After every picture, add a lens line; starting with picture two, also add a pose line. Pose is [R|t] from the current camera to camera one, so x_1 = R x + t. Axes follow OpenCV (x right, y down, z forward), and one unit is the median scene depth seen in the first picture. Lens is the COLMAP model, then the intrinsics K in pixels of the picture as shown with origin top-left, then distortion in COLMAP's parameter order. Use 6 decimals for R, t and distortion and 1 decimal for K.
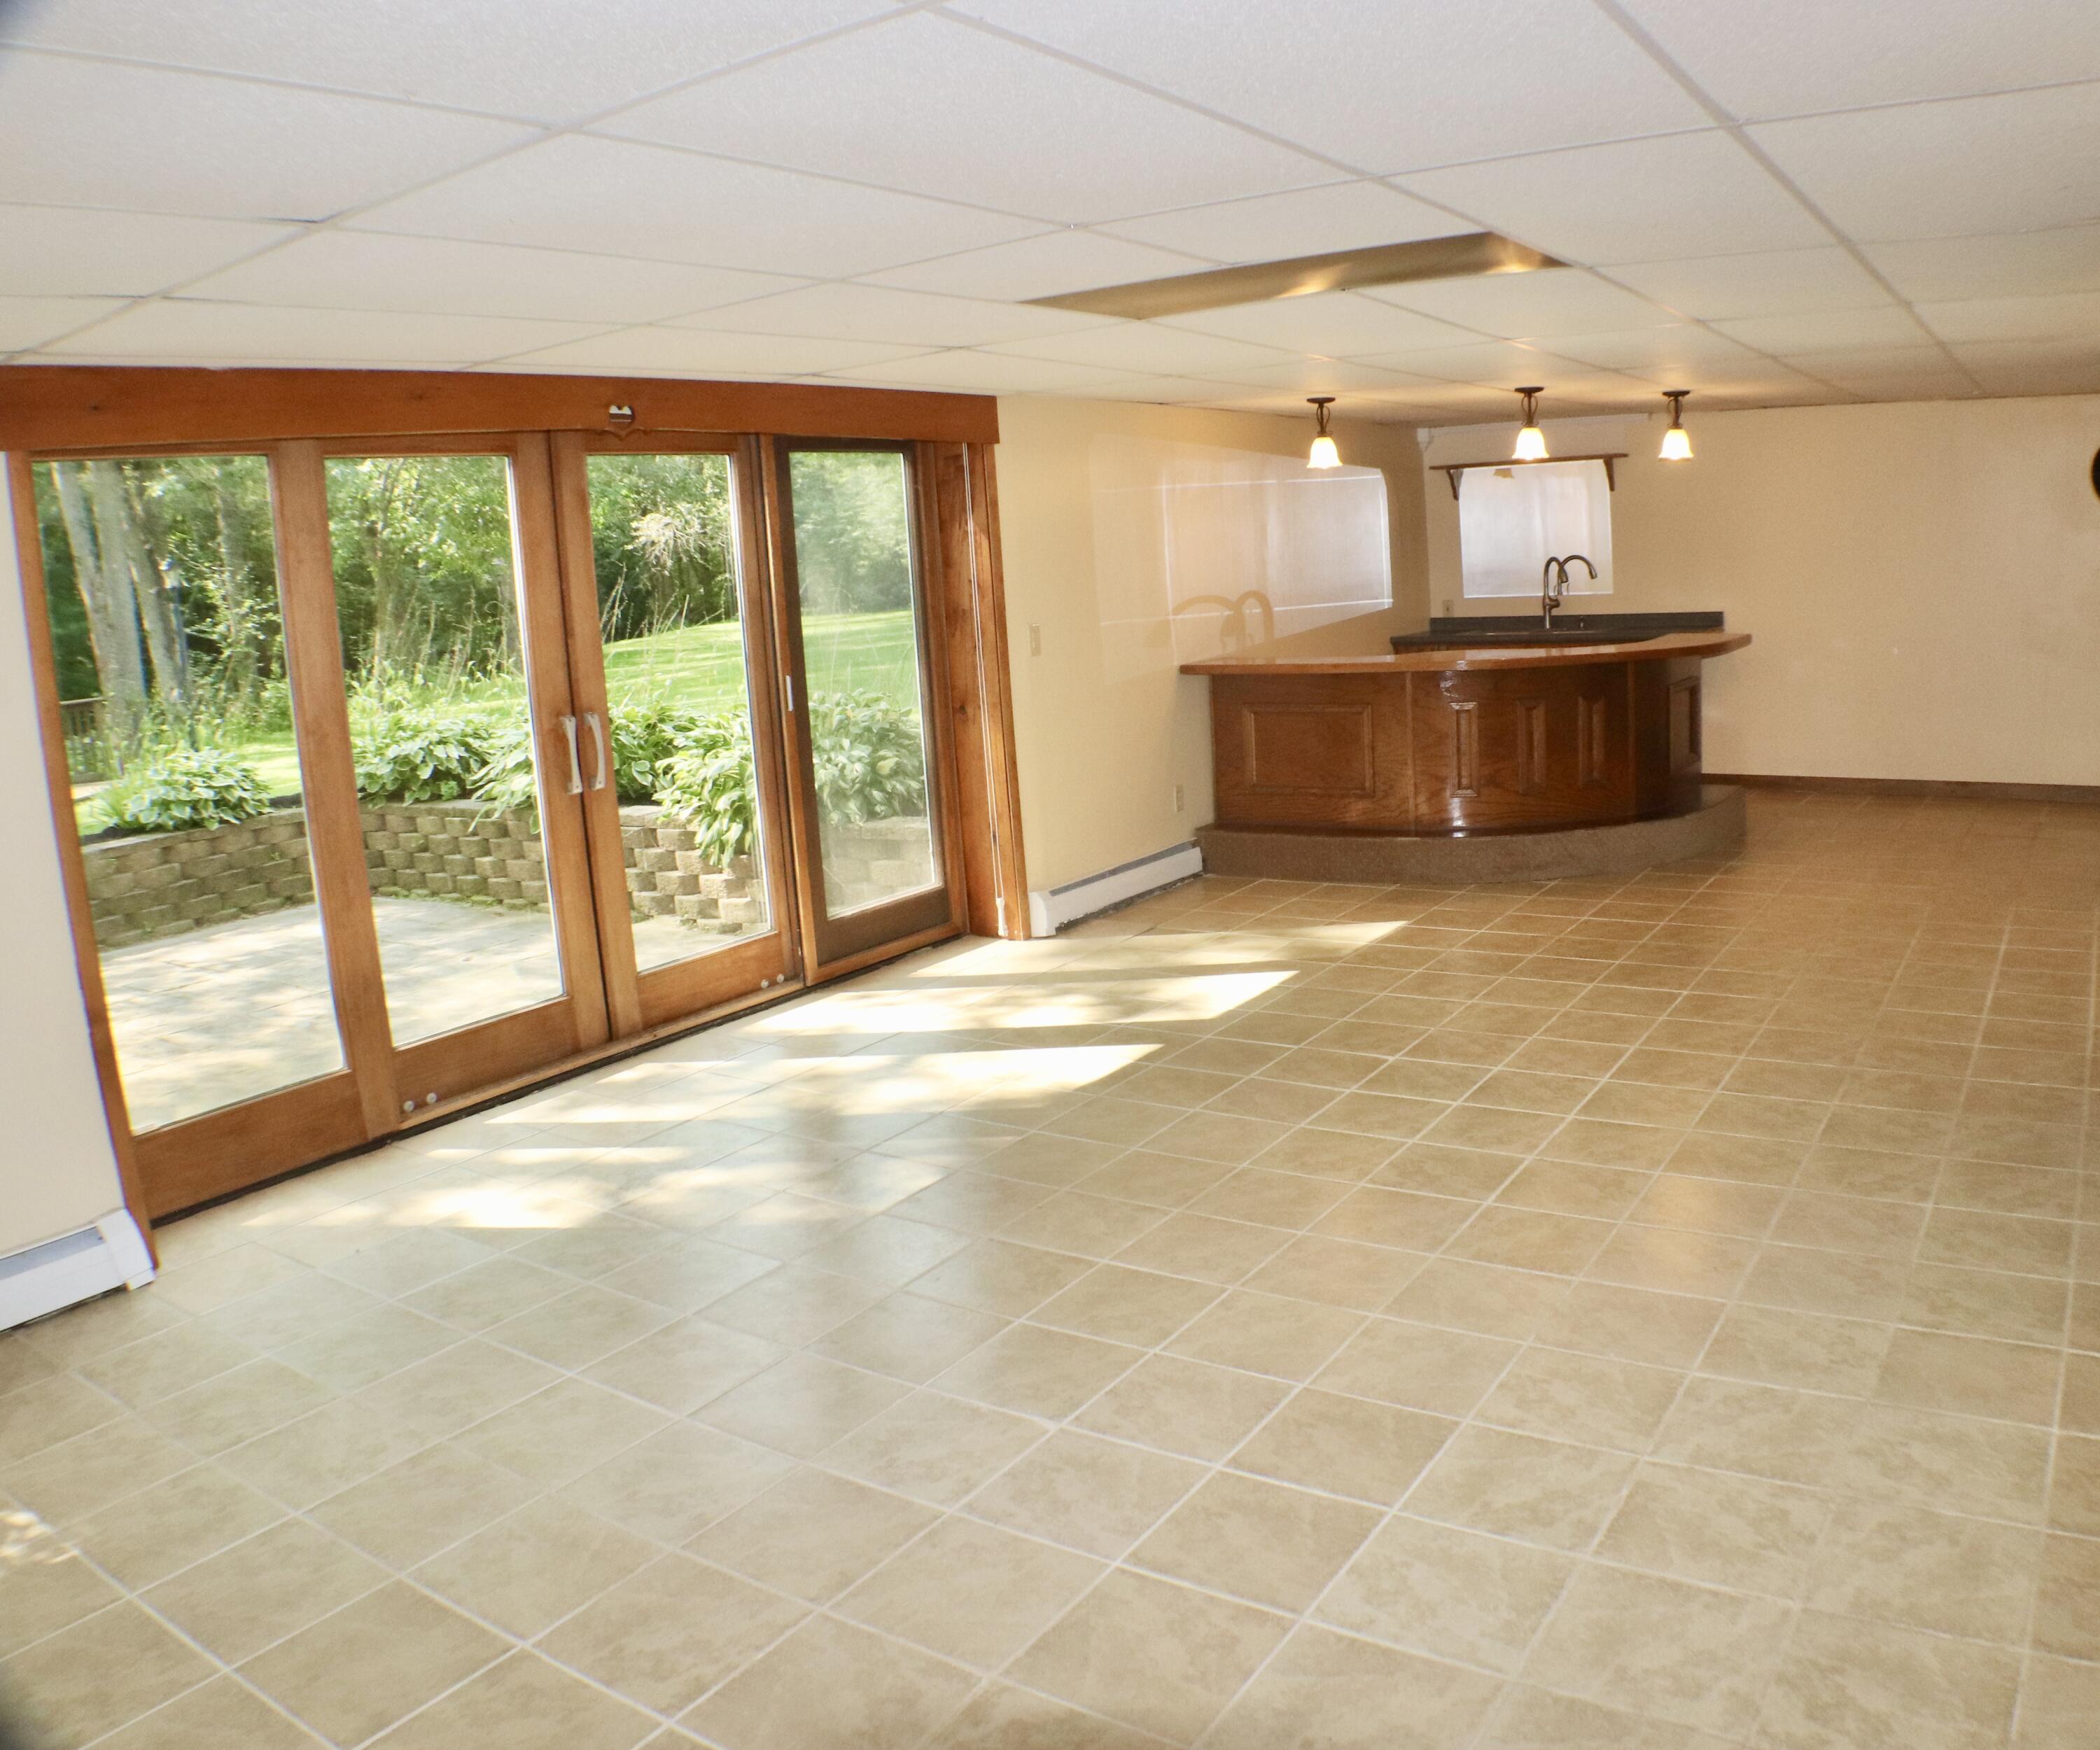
lens RADIAL K [[1671.5, 0, 1050.0], [0, 1671.5, 875.0], [0, 0, 1]] dist [-0.241292, 0.099816]
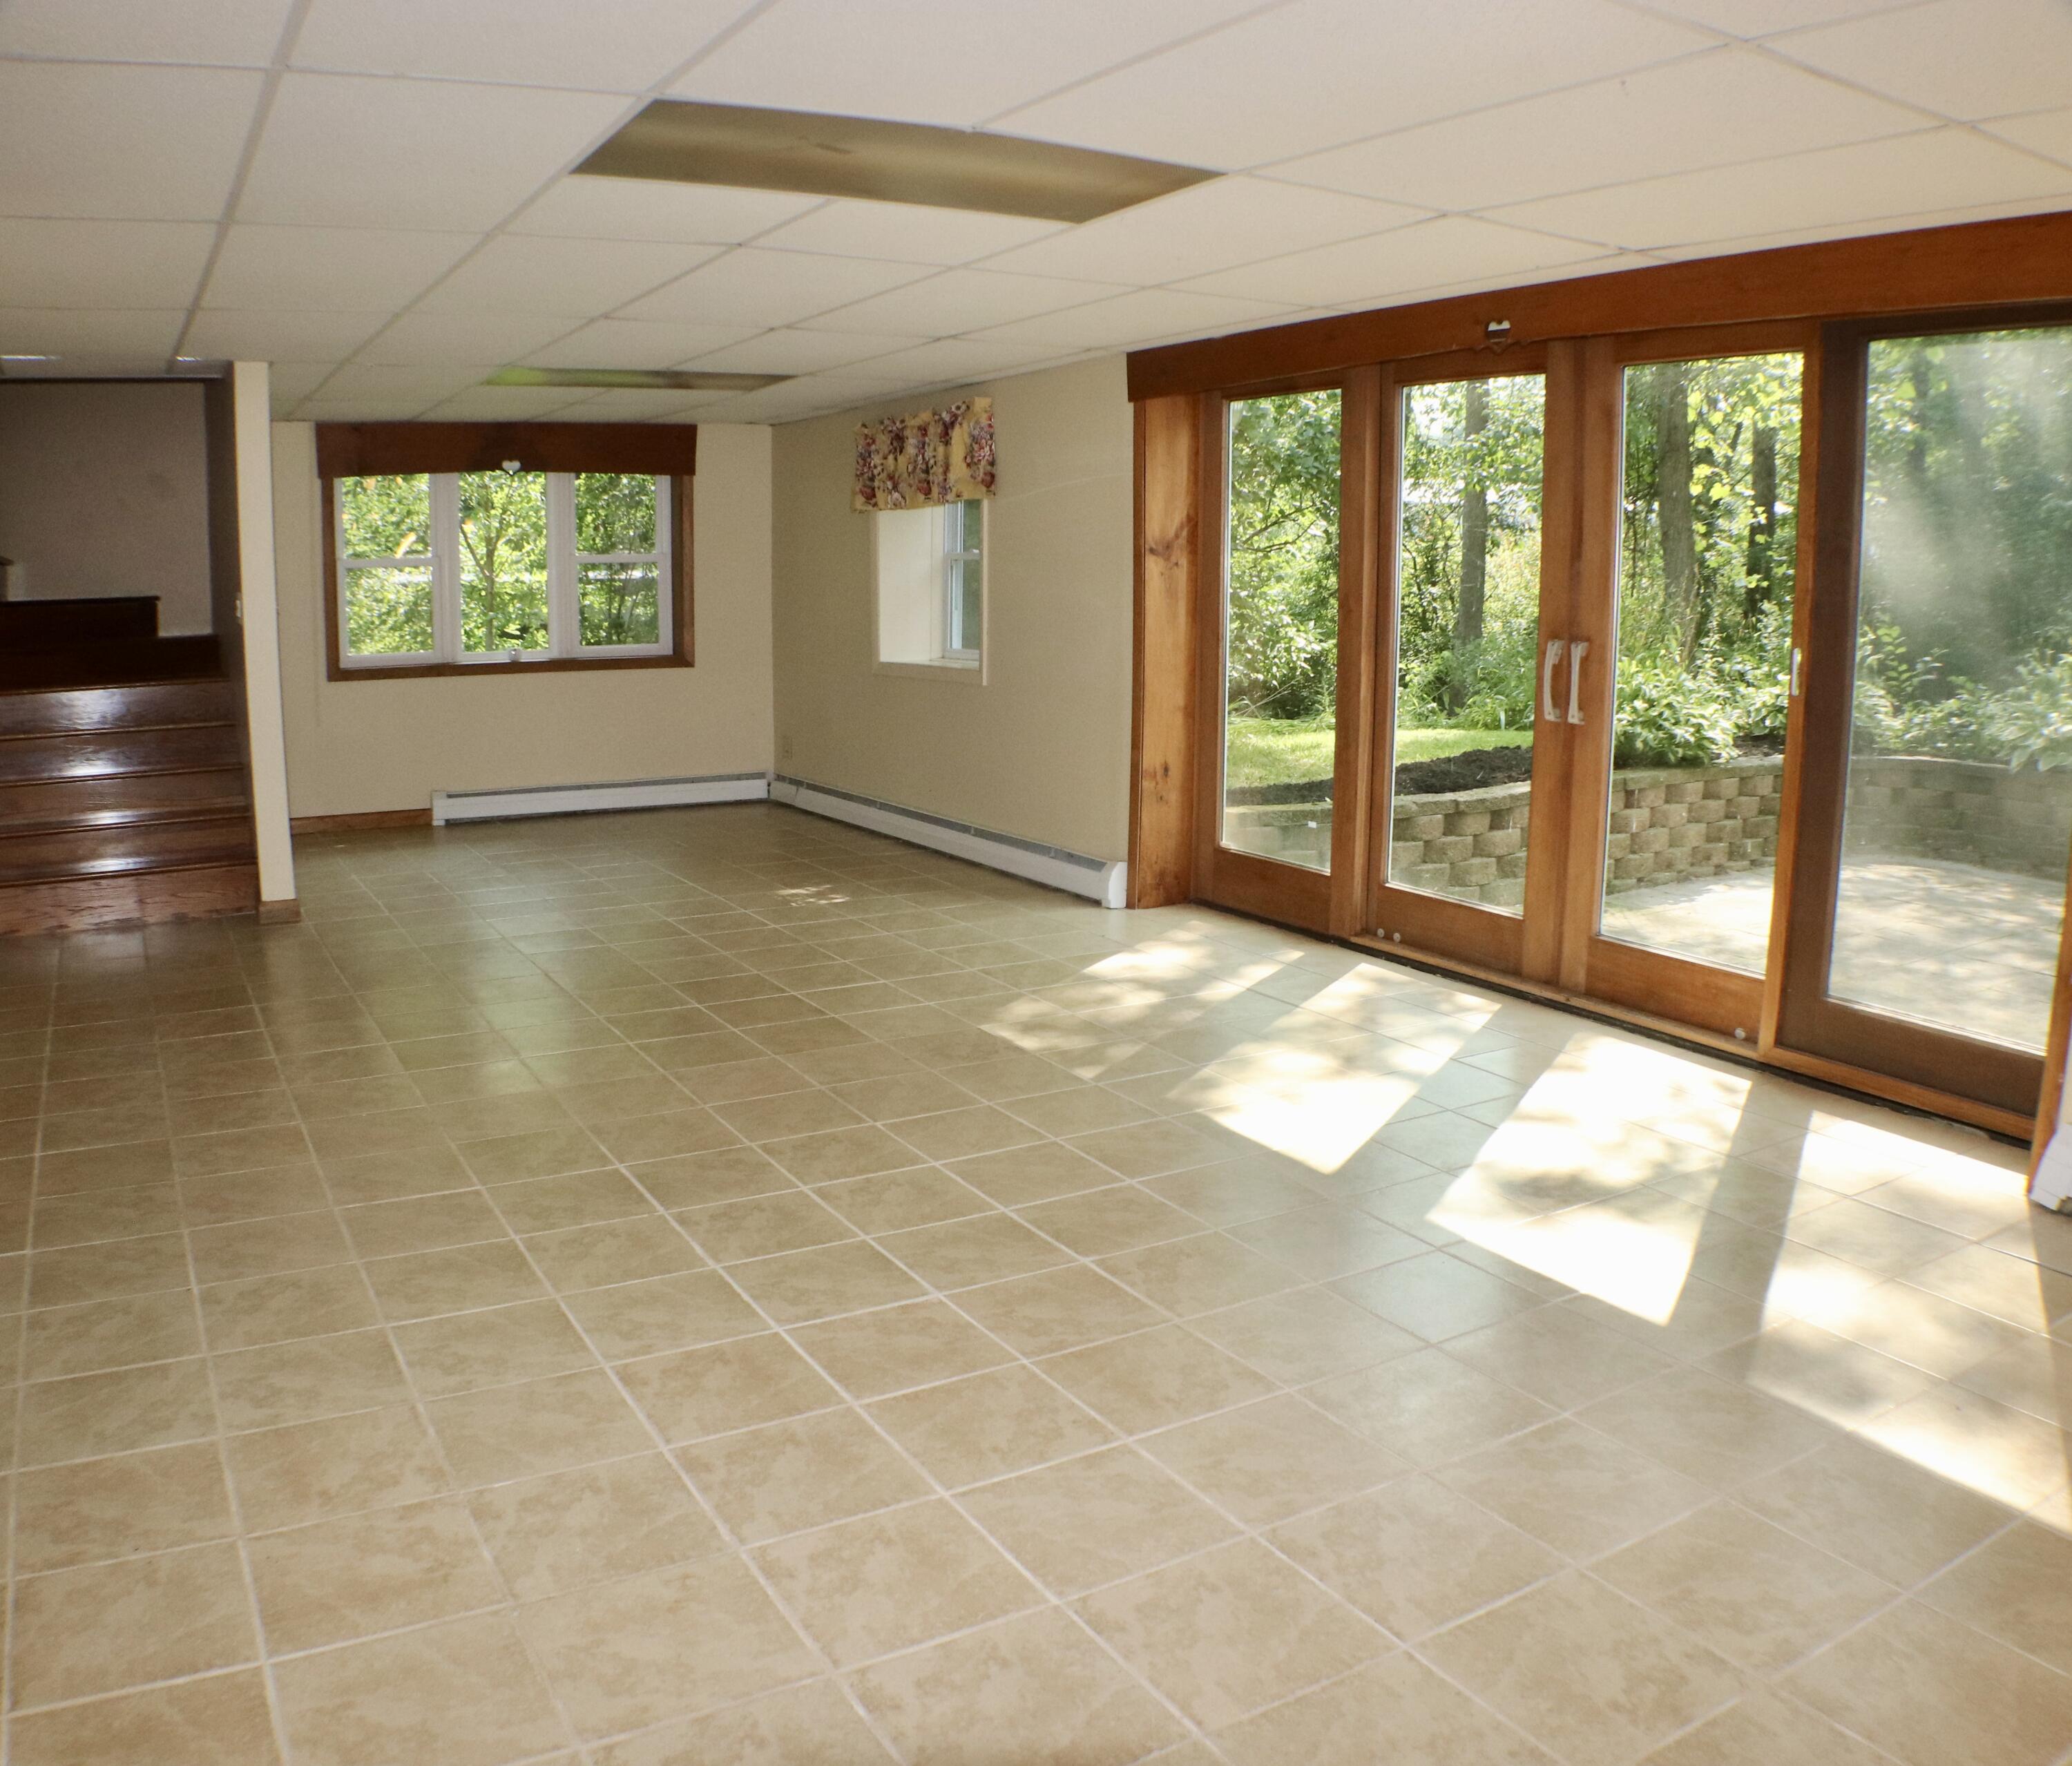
lens RADIAL K [[1699.7, 0, 1078.8], [0, 1699.7, 882.0], [0, 0, 1]] dist [-0.233080, 0.091955]
pose [[-0.410445, 0.225188, -0.883643, 0.727247], [-0.149457, 0.939312, 0.308797, -0.225320], [0.899554, 0.258811, -0.351880, 1.131439]]
